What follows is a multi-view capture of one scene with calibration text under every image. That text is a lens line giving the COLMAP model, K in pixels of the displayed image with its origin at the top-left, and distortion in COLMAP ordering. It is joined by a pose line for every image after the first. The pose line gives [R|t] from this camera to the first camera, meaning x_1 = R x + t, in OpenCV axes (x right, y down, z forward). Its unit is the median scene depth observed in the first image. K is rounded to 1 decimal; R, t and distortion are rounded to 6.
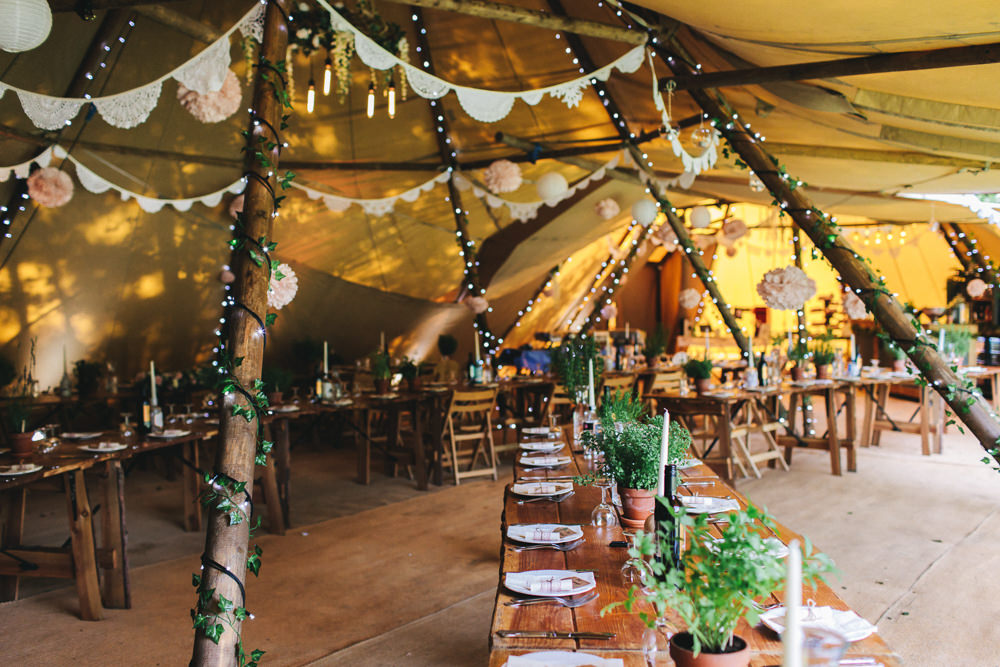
lens RADIAL K [[1012.5, 0, 500.1], [0, 1012.5, 308.5], [0, 0, 1]] dist [-0.011738, -0.007830]
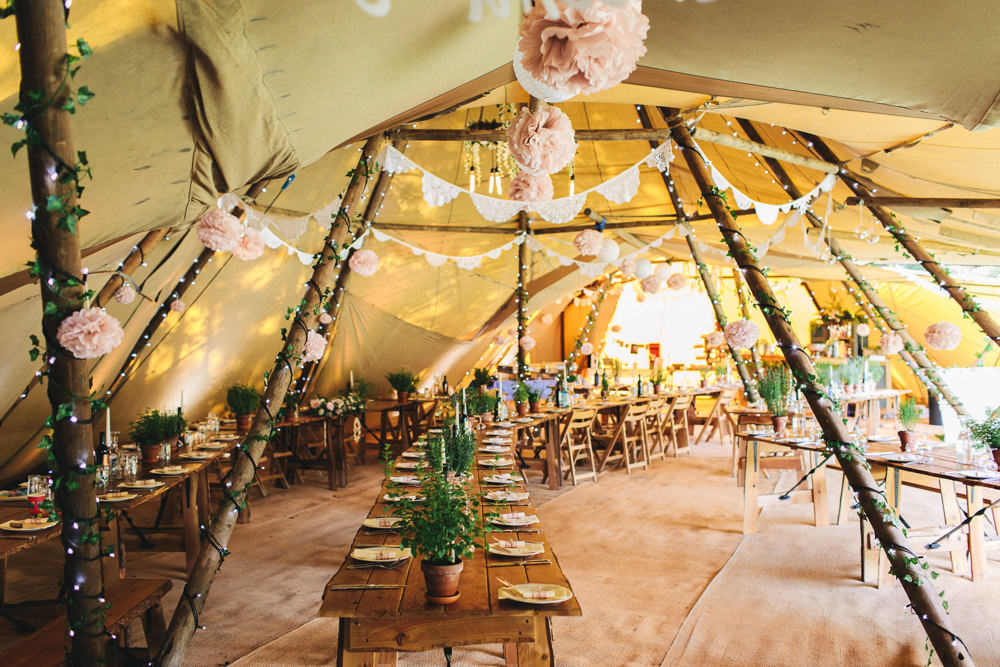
lens RADIAL K [[992.4, 0, 499.4], [0, 992.4, 321.3], [0, 0, 1]] dist [0.014295, -0.003401]
pose [[0.969267, 0.007570, 0.245895, -0.376657], [-0.002258, 0.999758, -0.021877, -0.003728], [-0.246001, 0.020649, 0.969050, -0.164835]]
